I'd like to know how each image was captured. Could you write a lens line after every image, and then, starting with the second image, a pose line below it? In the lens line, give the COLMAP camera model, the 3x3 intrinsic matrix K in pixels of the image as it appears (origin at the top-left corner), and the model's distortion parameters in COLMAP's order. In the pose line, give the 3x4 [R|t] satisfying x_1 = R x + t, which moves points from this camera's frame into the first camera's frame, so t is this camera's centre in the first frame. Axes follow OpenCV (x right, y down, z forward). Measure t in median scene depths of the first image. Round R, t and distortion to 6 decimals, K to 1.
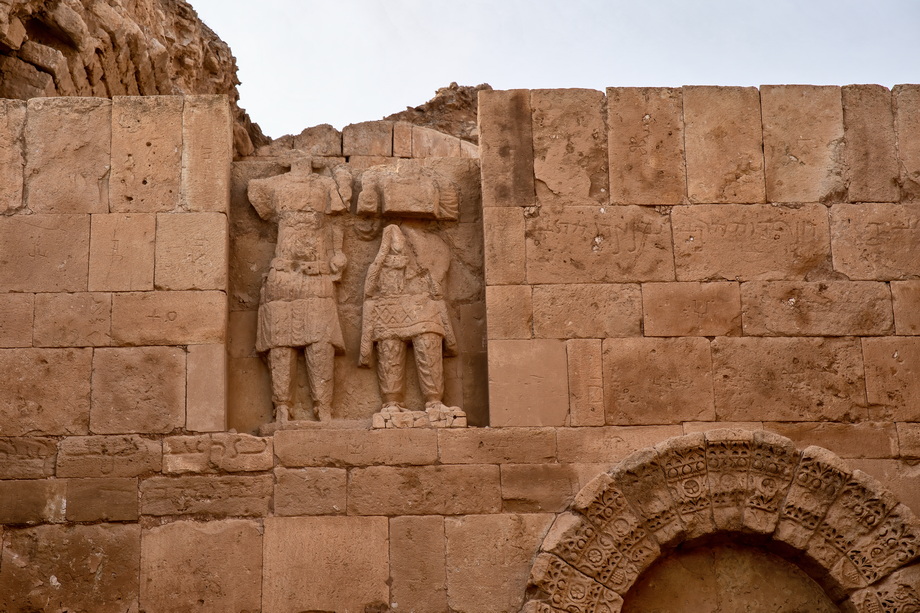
lens RADIAL K [[1546.2, 0, 429.3], [0, 1546.2, 335.2], [0, 0, 1]] dist [0.145440, 0.189518]
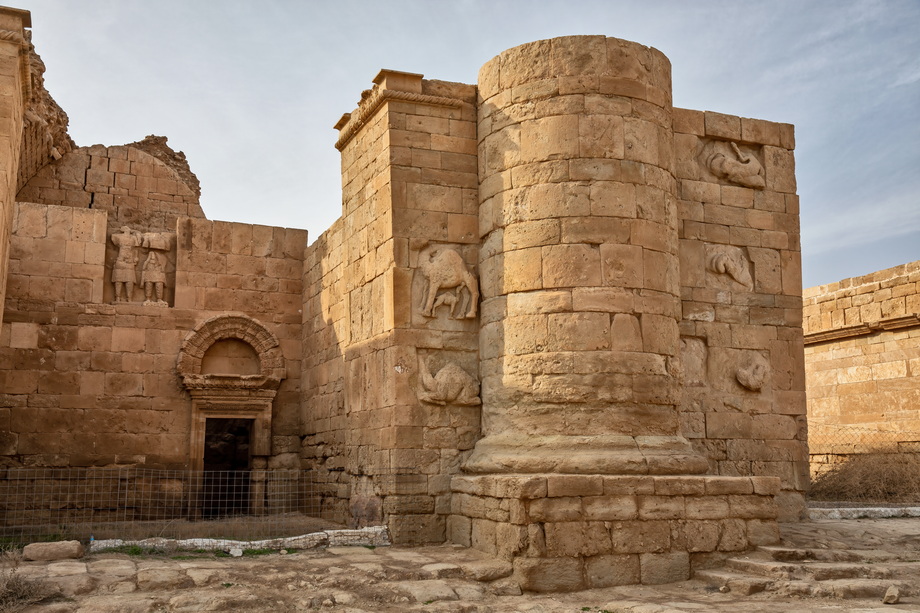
lens RADIAL K [[1239.8, 0, 449.2], [0, 1239.8, 305.4], [0, 0, 1]] dist [0.031123, 0.404474]
pose [[0.936909, 0.063763, 0.343710, -0.380640], [-0.146419, 0.964401, 0.220211, -0.721972], [-0.317433, -0.256643, 0.912891, -2.033296]]
